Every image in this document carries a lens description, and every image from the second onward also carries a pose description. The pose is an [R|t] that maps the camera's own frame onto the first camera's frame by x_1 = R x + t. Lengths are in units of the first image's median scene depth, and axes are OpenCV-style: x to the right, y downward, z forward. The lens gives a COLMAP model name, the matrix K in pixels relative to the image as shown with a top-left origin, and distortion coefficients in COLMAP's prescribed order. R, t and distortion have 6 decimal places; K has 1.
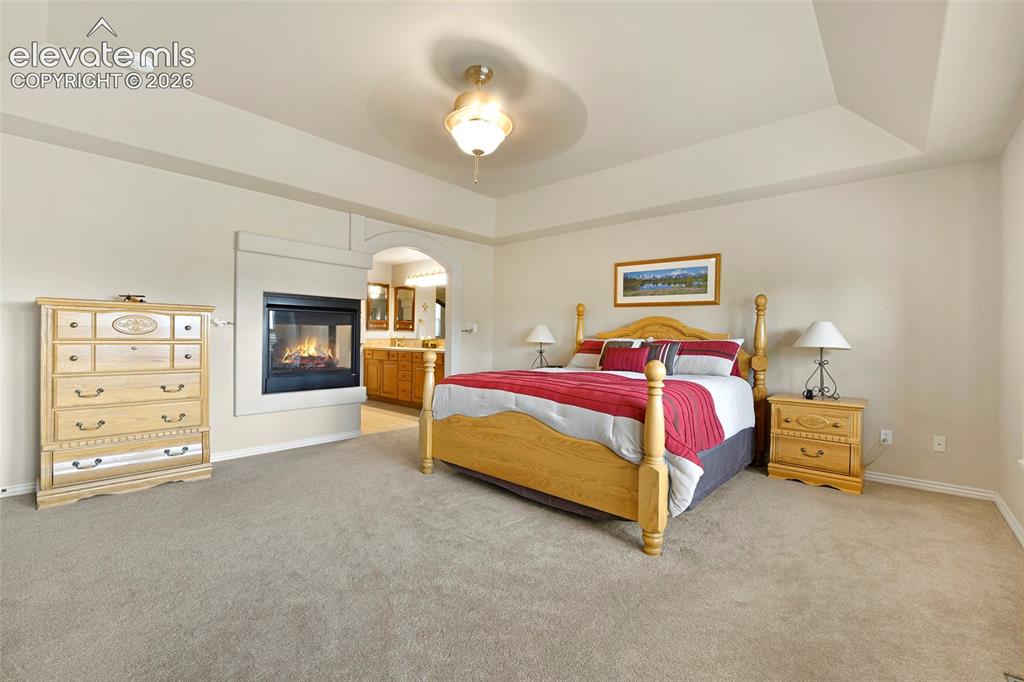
lens RADIAL K [[430.4, 0, 507.7], [0, 430.4, 340.7], [0, 0, 1]] dist [-0.023809, -0.000021]
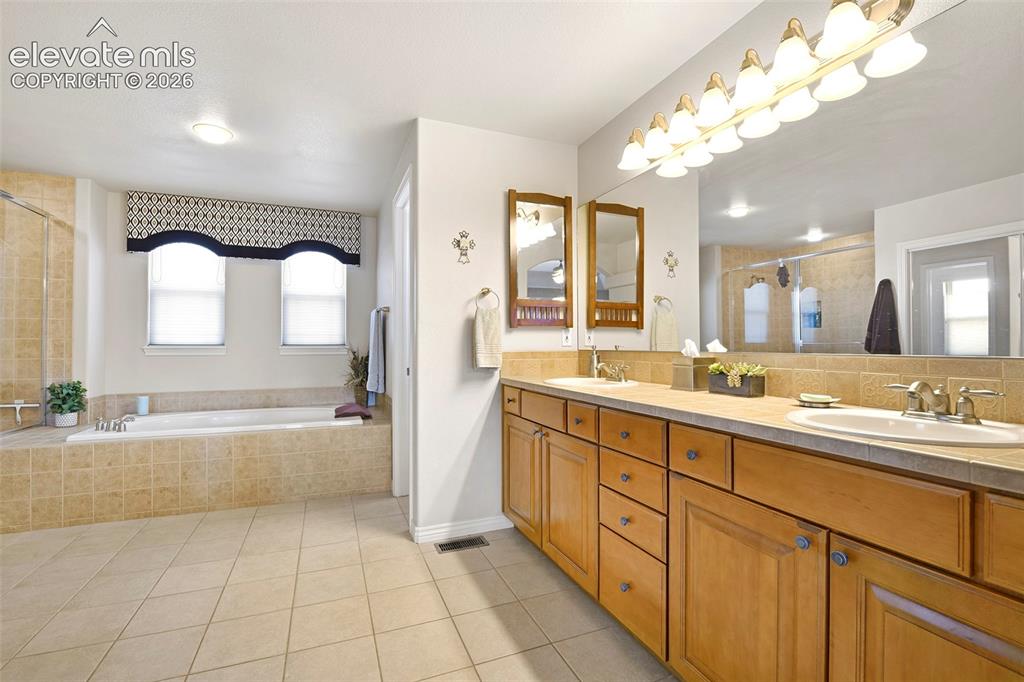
lens RADIAL K [[445.7, 0, 507.8], [0, 445.7, 339.2], [0, 0, 1]] dist [-0.016239, -0.001116]
pose [[0.898735, -0.022178, -0.437931, -0.164898], [0.011410, 0.999565, -0.027206, -0.006023], [0.438344, 0.019455, 0.898597, 0.649574]]
